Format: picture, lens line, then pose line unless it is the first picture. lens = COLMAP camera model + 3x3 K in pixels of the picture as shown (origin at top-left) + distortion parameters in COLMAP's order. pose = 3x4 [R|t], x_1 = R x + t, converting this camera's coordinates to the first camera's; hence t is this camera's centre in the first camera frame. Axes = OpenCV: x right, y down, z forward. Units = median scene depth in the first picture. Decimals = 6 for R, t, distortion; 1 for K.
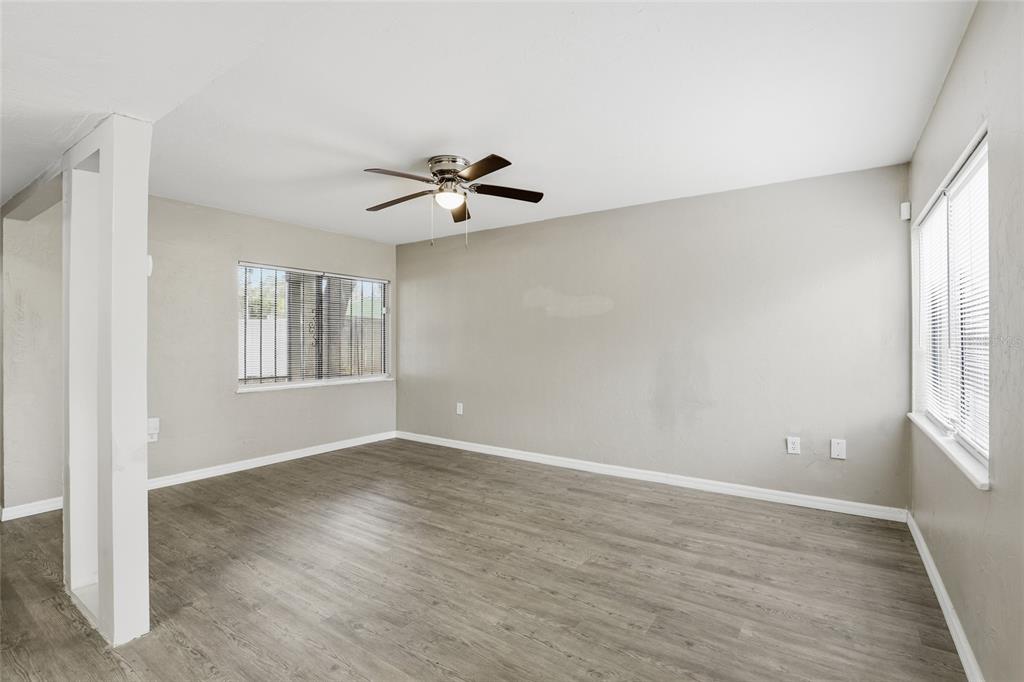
lens RADIAL K [[473.9, 0, 512.9], [0, 473.9, 340.8], [0, 0, 1]] dist [-0.024610, -0.000708]
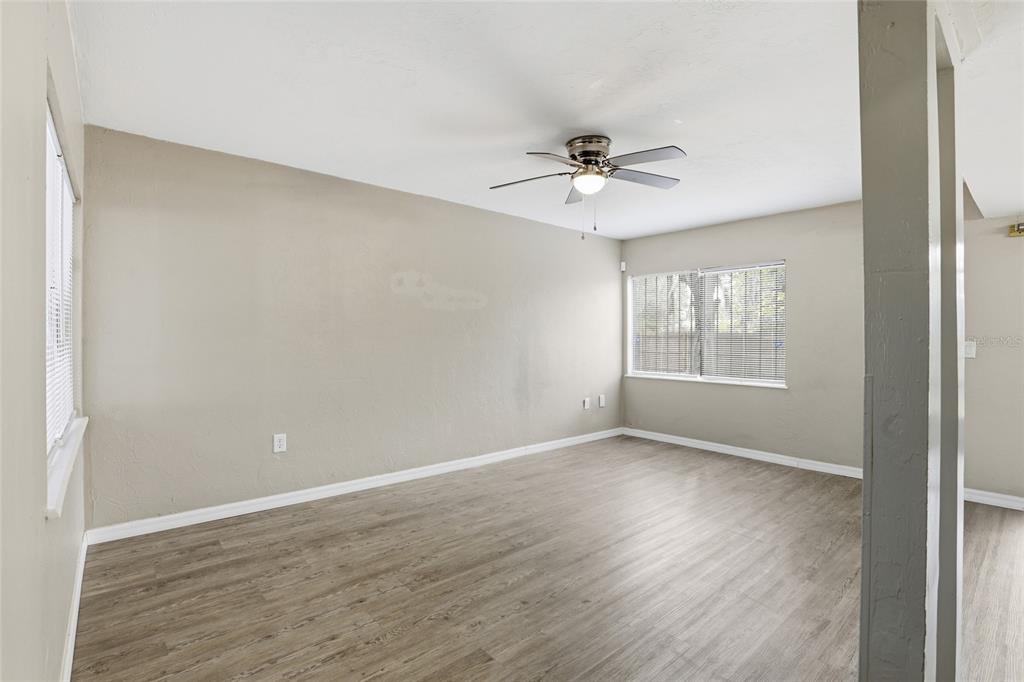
lens RADIAL K [[473.9, 0, 508.9], [0, 473.9, 339.0], [0, 0, 1]] dist [-0.024610, -0.000708]
pose [[0.258115, 0.004291, 0.966105, -0.925250], [0.005128, 0.999970, -0.005811, 0.016298], [-0.966101, 0.006454, 0.258085, 0.800416]]
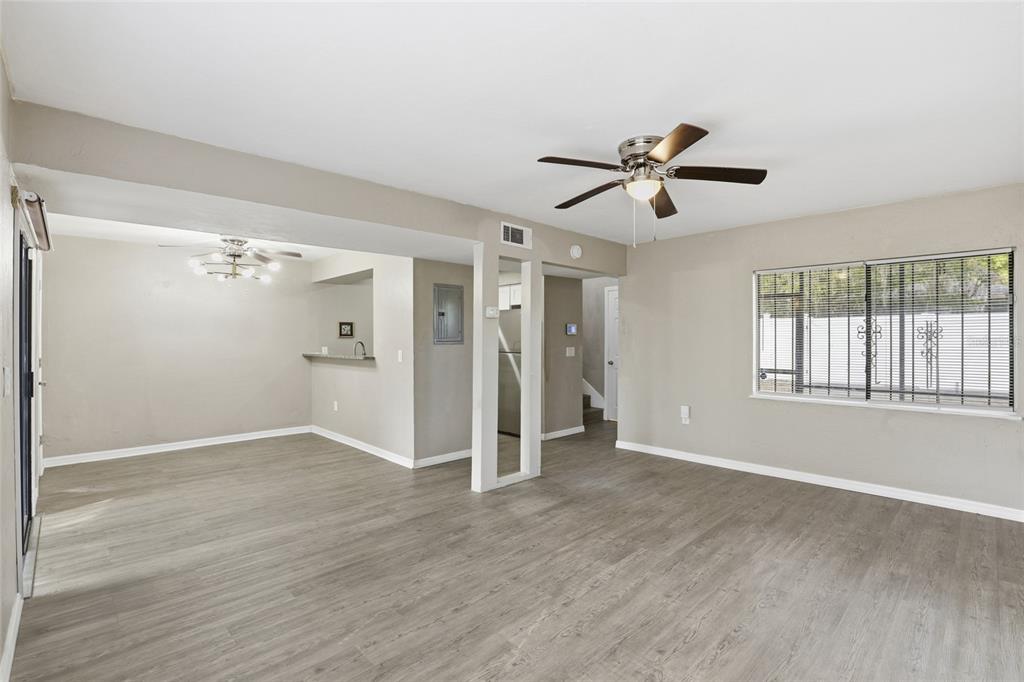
lens RADIAL K [[473.9, 0, 514.8], [0, 473.9, 340.9], [0, 0, 1]] dist [-0.024610, -0.000708]
pose [[-0.193114, 0.003170, -0.981171, 0.647723], [0.000010, 0.999995, 0.003229, -0.022319], [0.981176, 0.000613, -0.193113, 0.822605]]
